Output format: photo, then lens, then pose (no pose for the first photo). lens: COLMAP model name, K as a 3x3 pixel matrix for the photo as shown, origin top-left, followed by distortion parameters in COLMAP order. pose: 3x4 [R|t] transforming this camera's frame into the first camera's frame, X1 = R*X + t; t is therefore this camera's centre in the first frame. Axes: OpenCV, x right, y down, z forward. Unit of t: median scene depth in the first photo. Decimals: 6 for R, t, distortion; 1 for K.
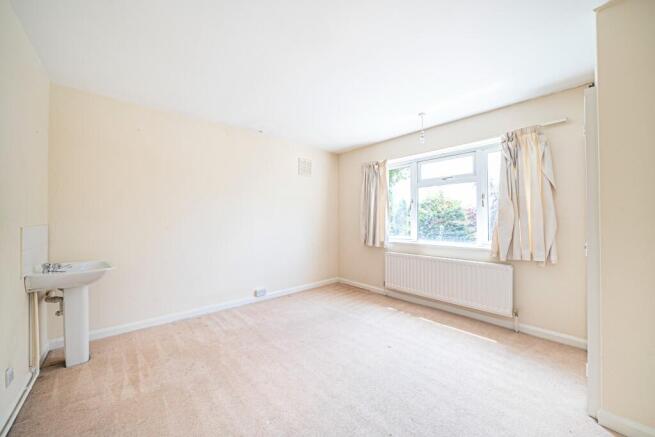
lens RADIAL K [[250.4, 0, 327.5], [0, 250.4, 218.5], [0, 0, 1]] dist [-0.011543, -0.000077]
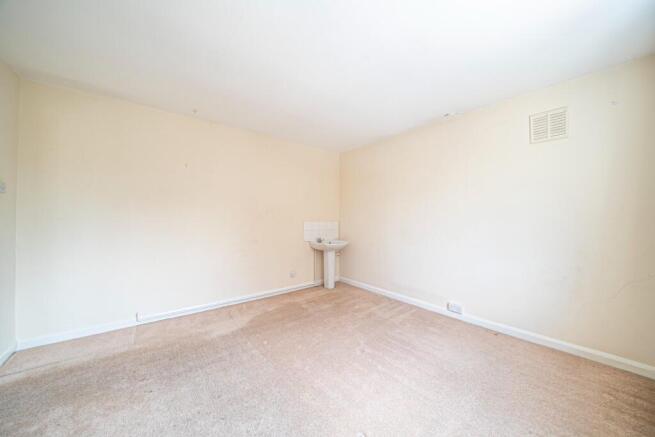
lens RADIAL K [[224.6, 0, 327.5], [0, 224.6, 218.5], [0, 0, 1]] dist [-0.026290, -0.000066]
pose [[-0.092918, -0.008085, -0.995641, 0.609581], [0.004475, 0.999954, -0.008538, 0.004142], [0.995664, -0.005249, -0.092877, 0.780594]]
